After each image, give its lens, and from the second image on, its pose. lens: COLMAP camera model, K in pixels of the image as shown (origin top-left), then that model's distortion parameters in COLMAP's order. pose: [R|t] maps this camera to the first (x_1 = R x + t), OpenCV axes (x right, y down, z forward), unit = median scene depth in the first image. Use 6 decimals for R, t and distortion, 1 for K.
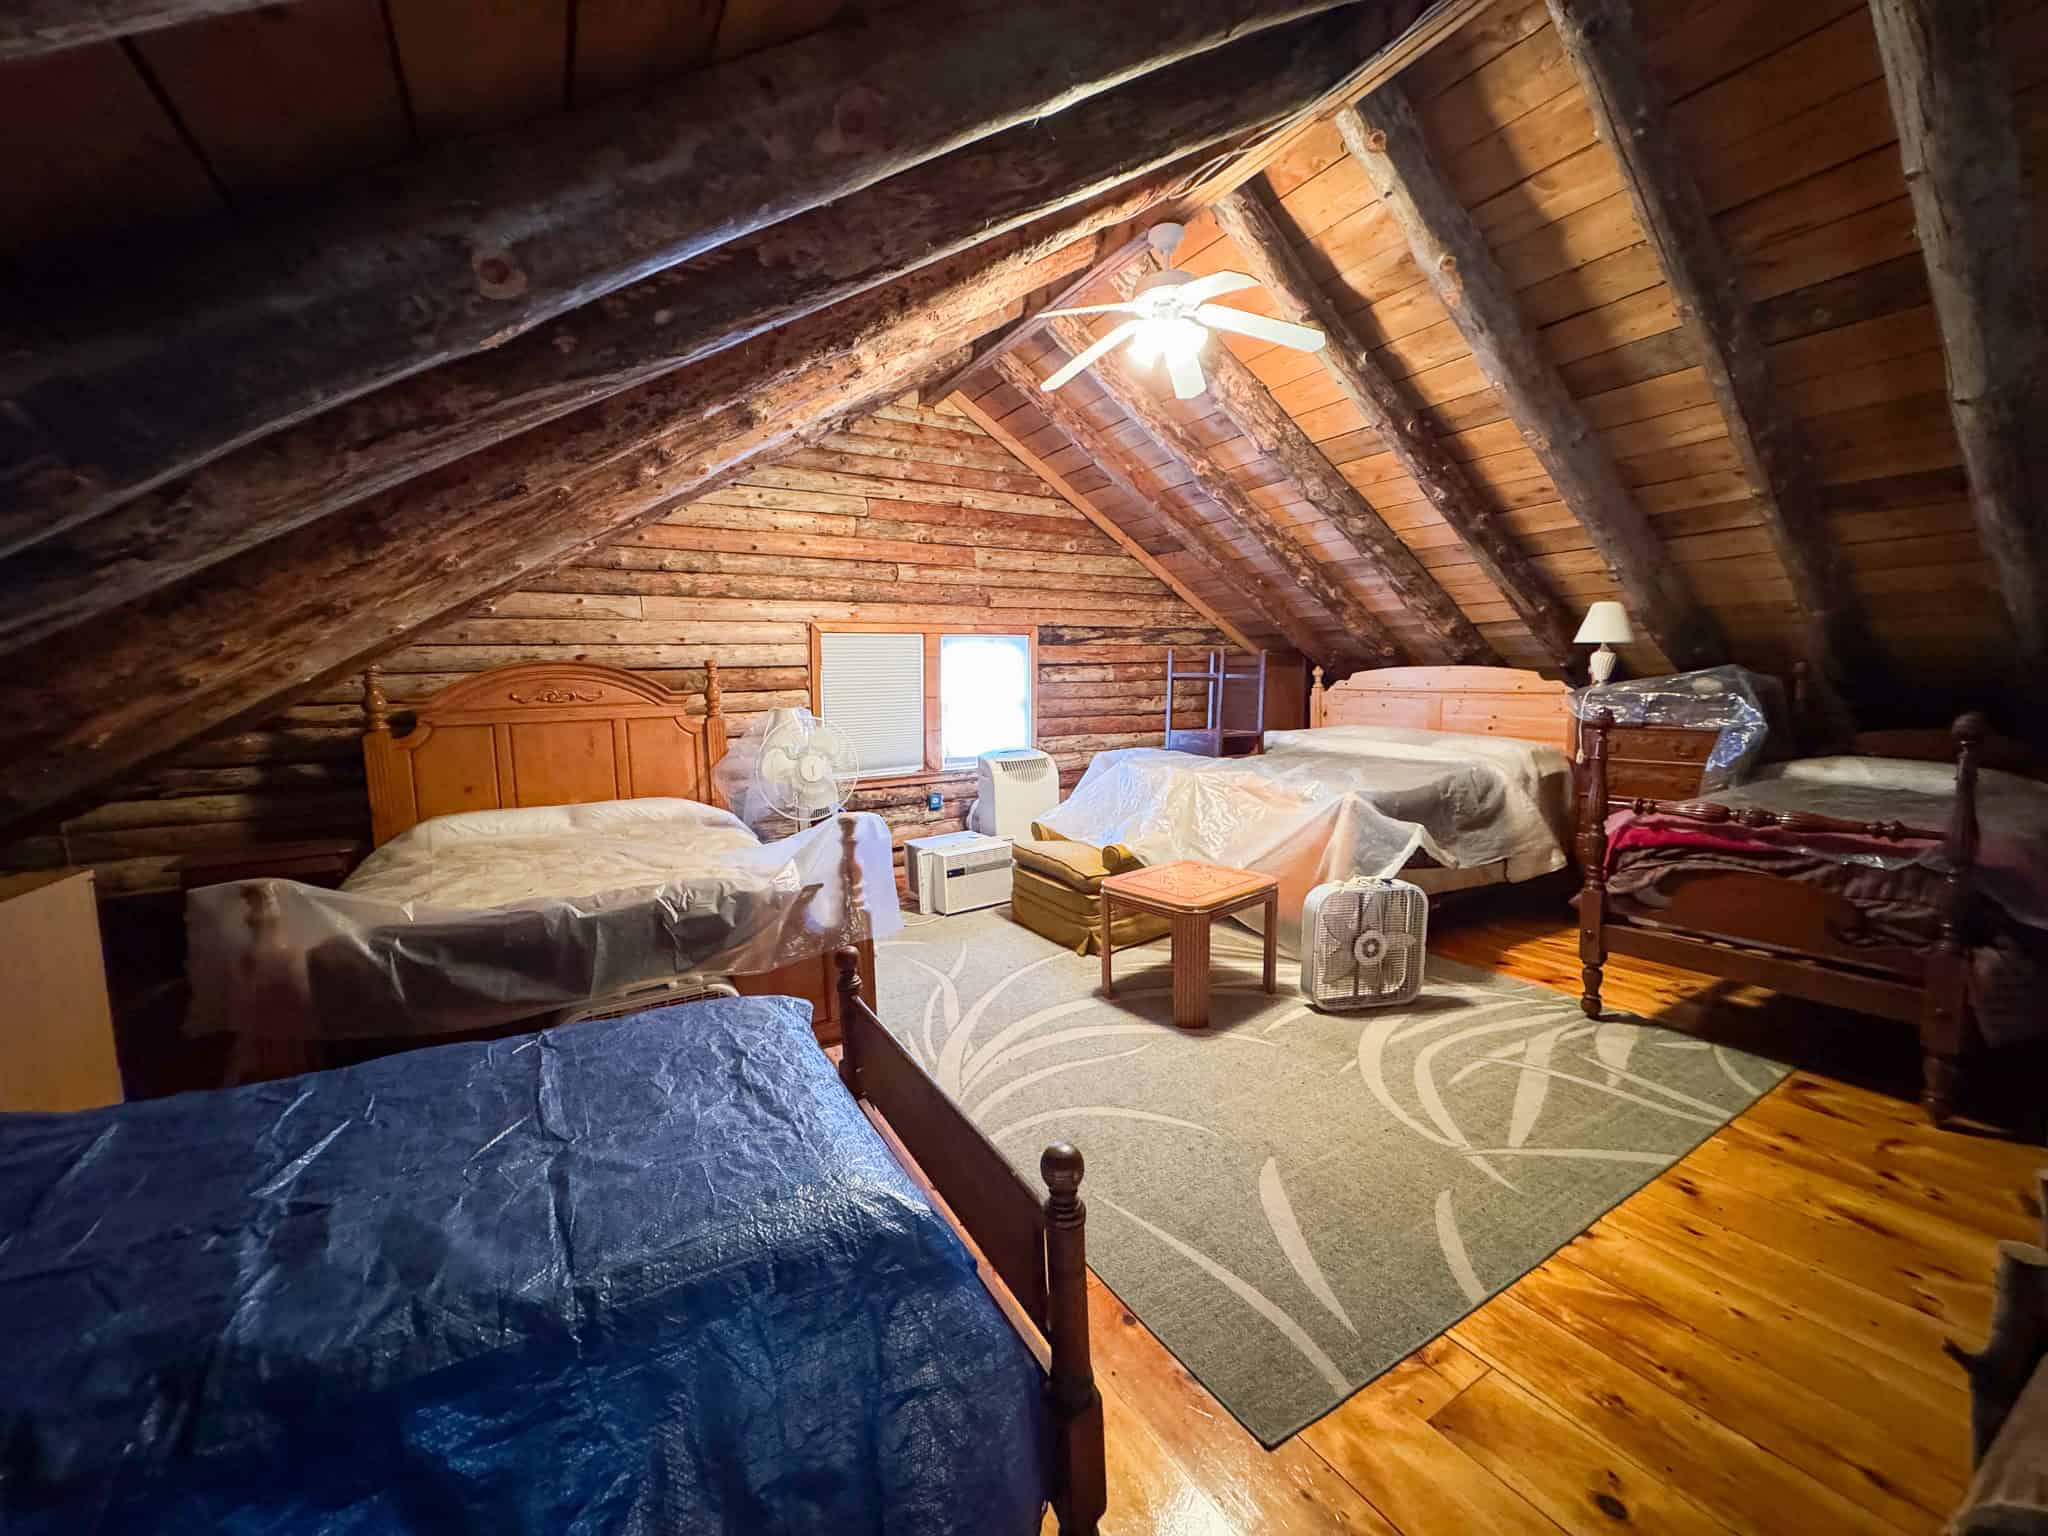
lens RADIAL K [[816.8, 0, 1020.0], [0, 816.8, 761.8], [0, 0, 1]] dist [0.000388, -0.000021]
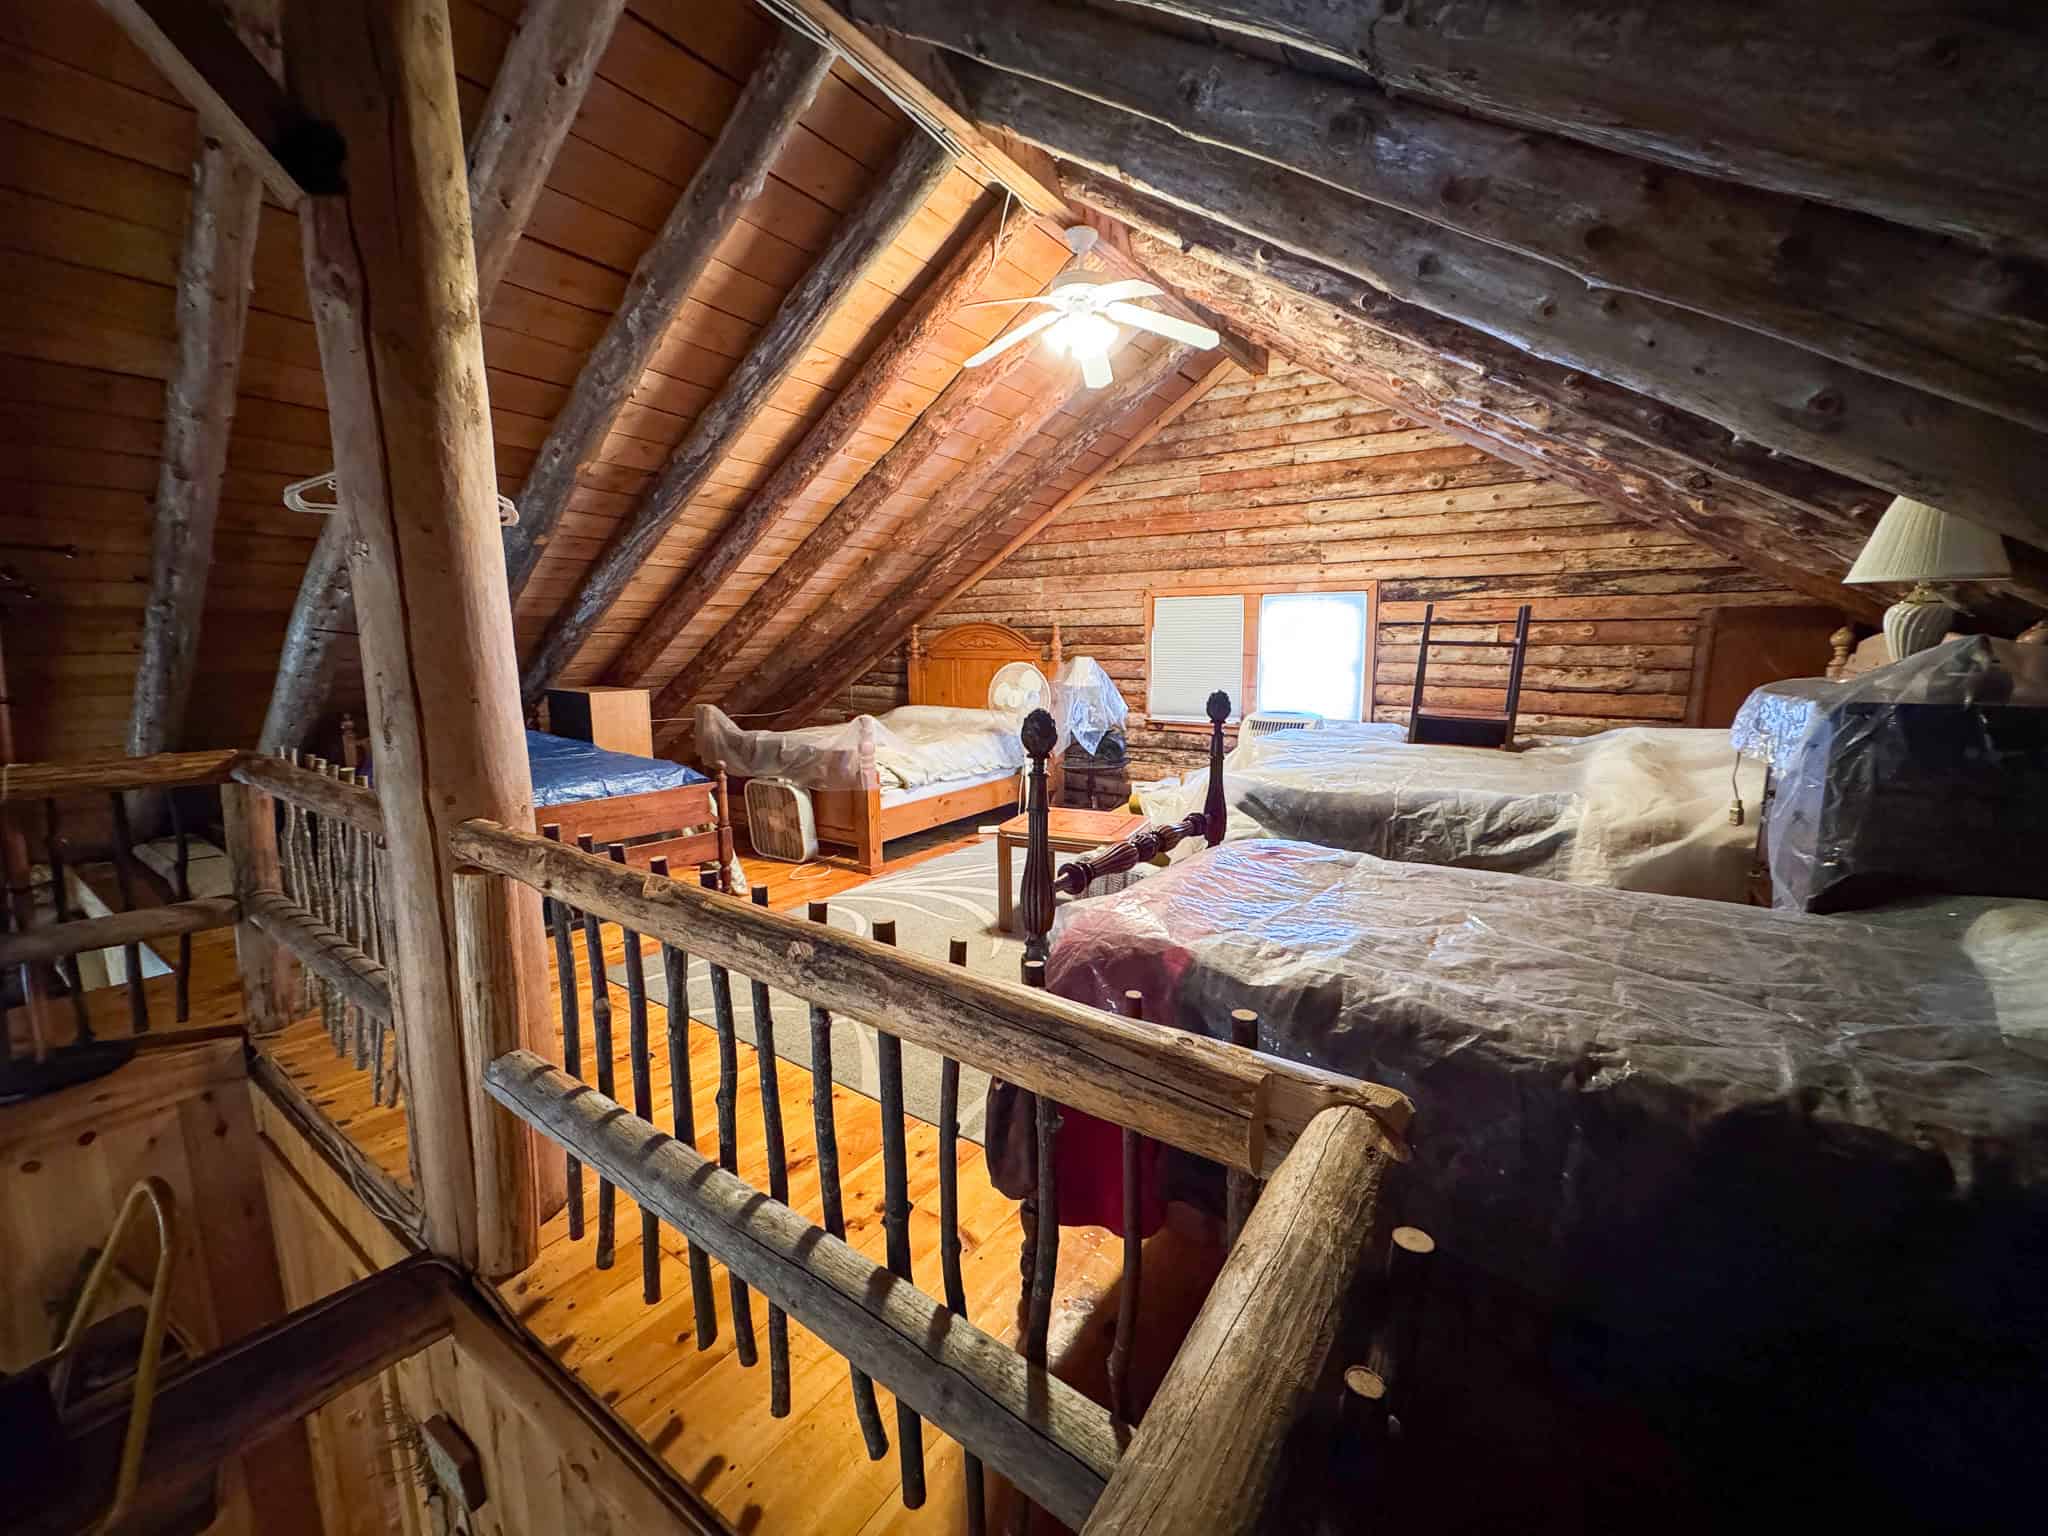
lens RADIAL K [[816.8, 0, 1017.9], [0, 816.8, 769.5], [0, 0, 1]] dist [0.000388, -0.000021]
pose [[0.417613, 0.159441, -0.894527, 0.713896], [-0.103632, 0.986418, 0.127438, -0.036073], [0.902696, 0.039482, 0.428464, 0.276885]]
